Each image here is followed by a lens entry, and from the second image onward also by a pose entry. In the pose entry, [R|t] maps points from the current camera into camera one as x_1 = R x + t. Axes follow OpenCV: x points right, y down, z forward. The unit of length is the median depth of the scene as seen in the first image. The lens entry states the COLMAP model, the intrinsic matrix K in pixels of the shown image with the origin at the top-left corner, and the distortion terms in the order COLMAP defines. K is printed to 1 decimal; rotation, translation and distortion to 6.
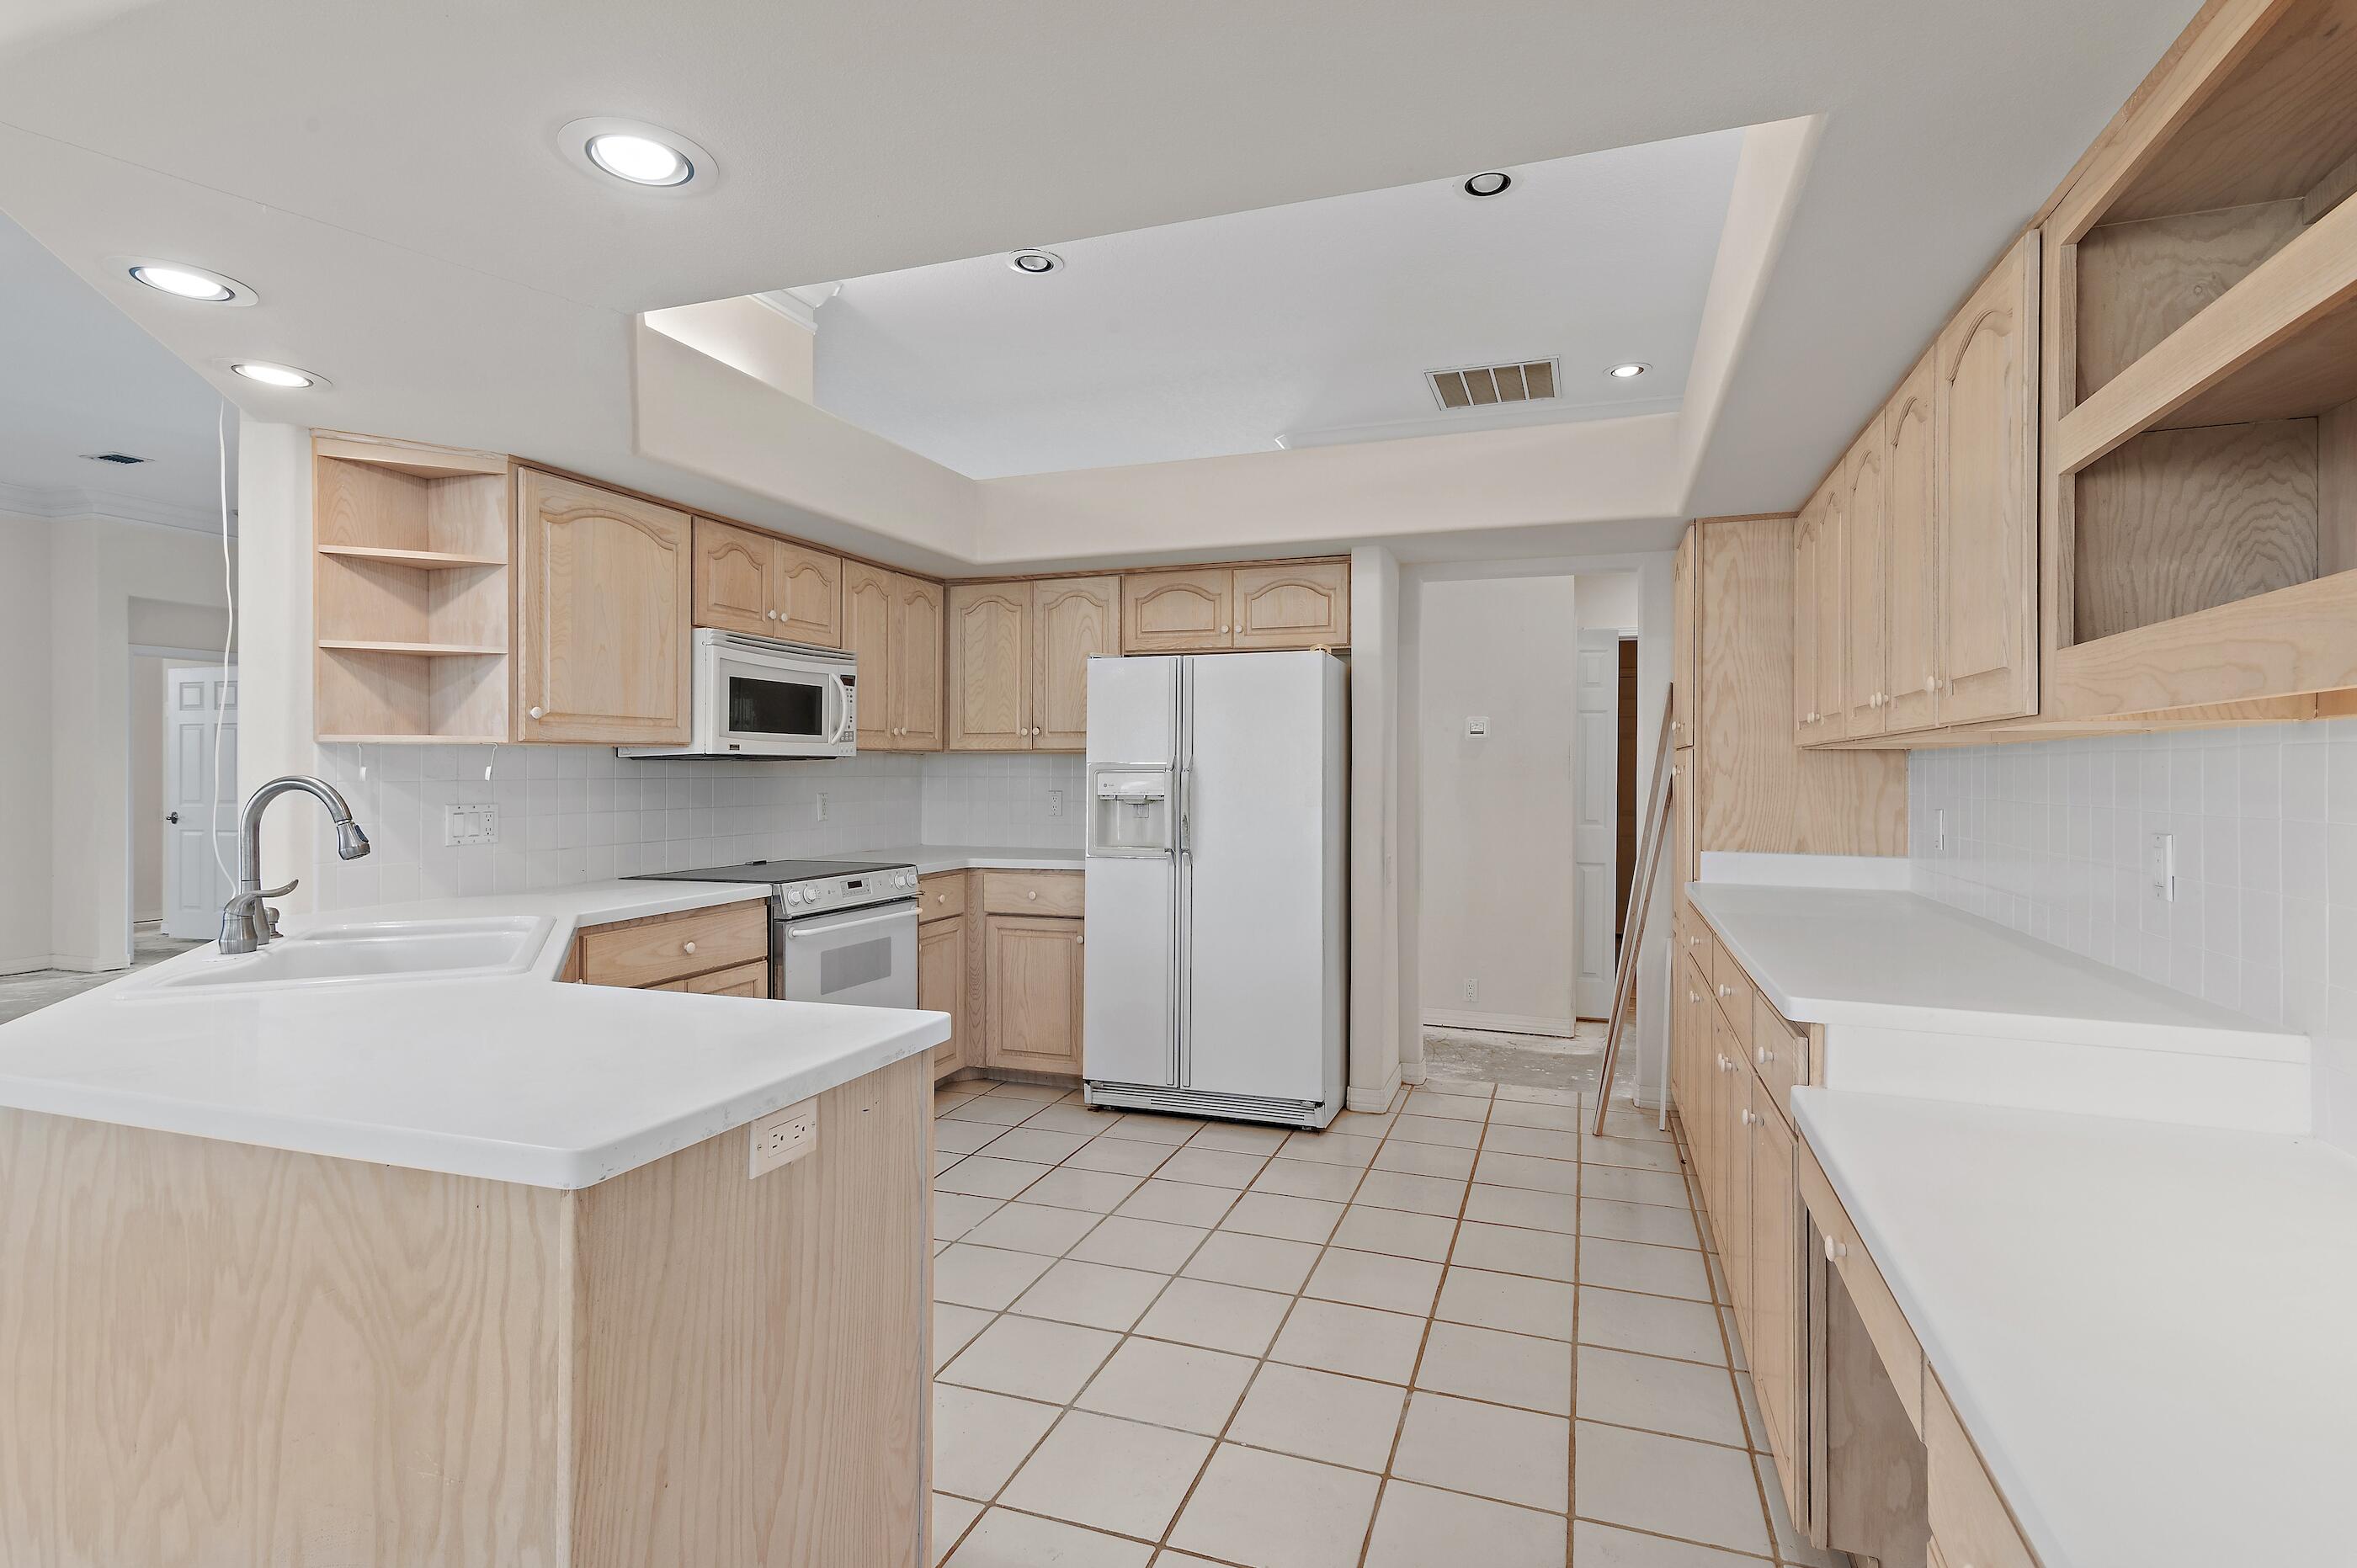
lens RADIAL K [[1162.7, 0, 1178.9], [0, 1162.7, 763.6], [0, 0, 1]] dist [0.017707, 0.000687]
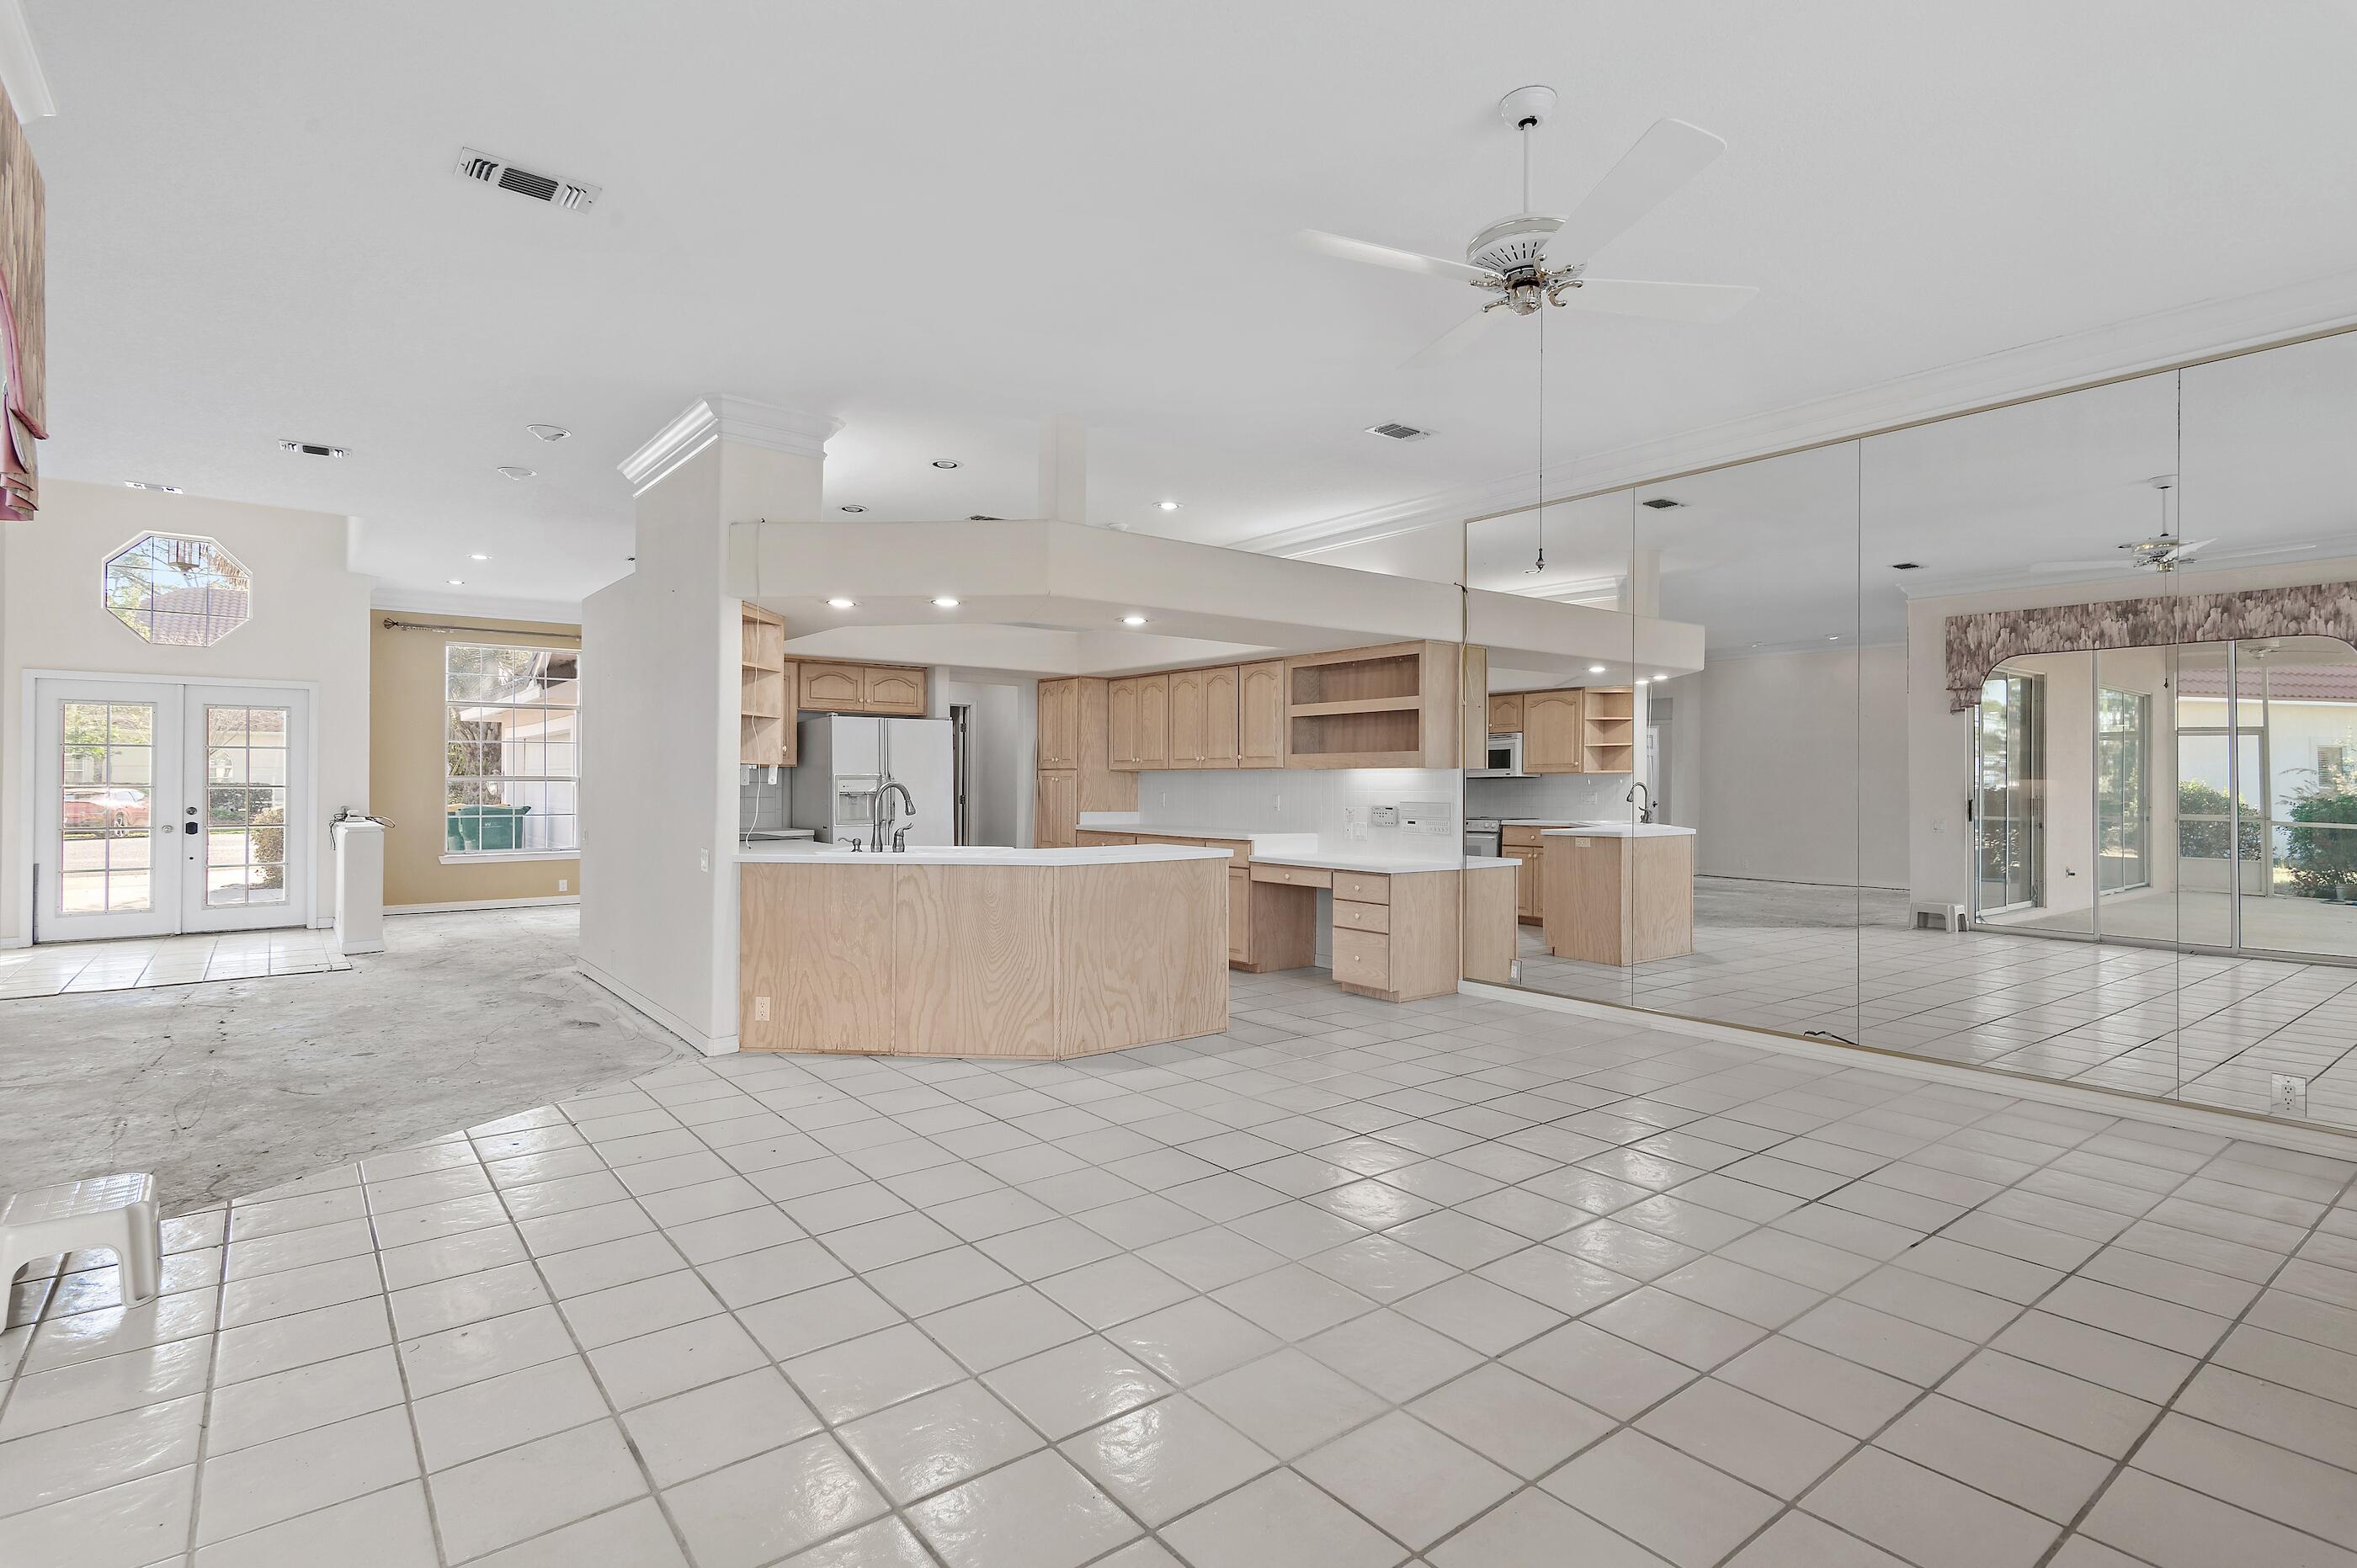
lens RADIAL K [[1162.7, 0, 1192.5], [0, 1162.7, 771.7], [0, 0, 1]] dist [0.017707, 0.000687]
pose [[0.530127, 0.004927, 0.847904, -1.455962], [-0.007000, 0.999974, -0.001434, -0.006459], [-0.847889, -0.005175, 0.530148, -0.477609]]
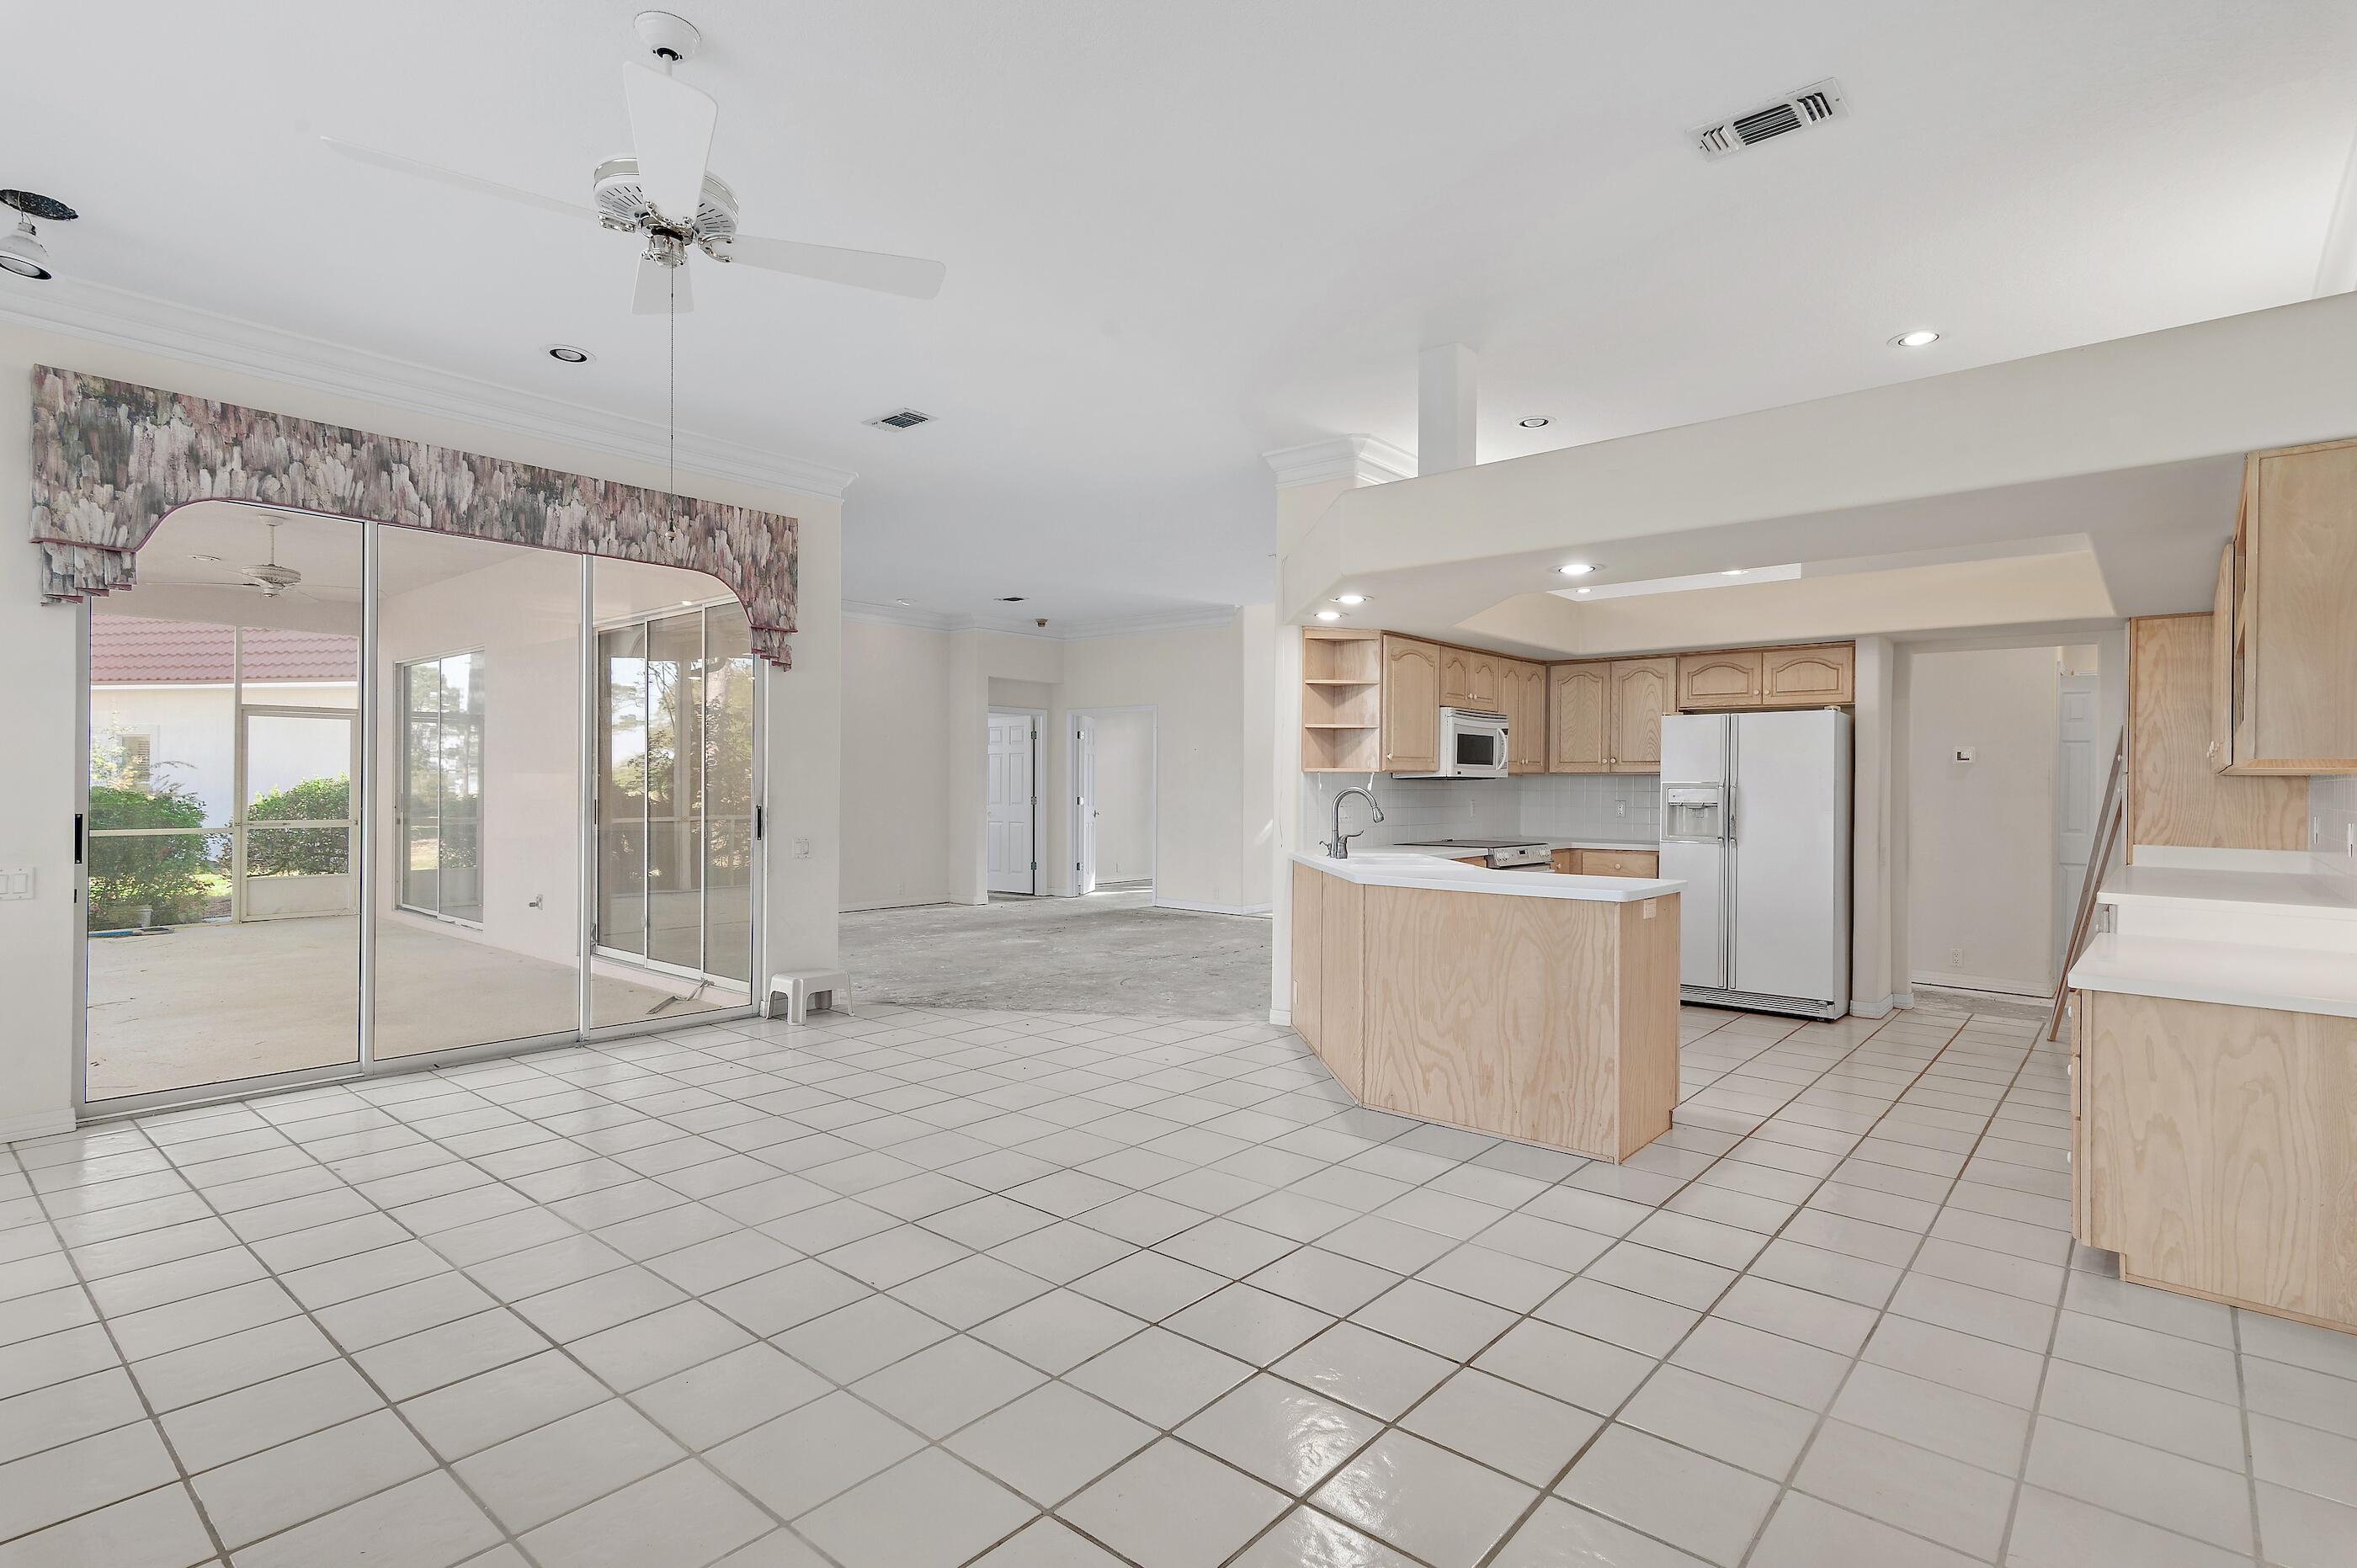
lens RADIAL K [[1162.7, 0, 1162.2], [0, 1162.7, 783.4], [0, 0, 1]] dist [0.017707, 0.000687]
pose [[0.931724, 0.004924, -0.363134, -0.149306], [-0.003308, 0.999982, 0.005072, -0.005008], [0.363152, -0.003524, 0.931723, -0.802006]]
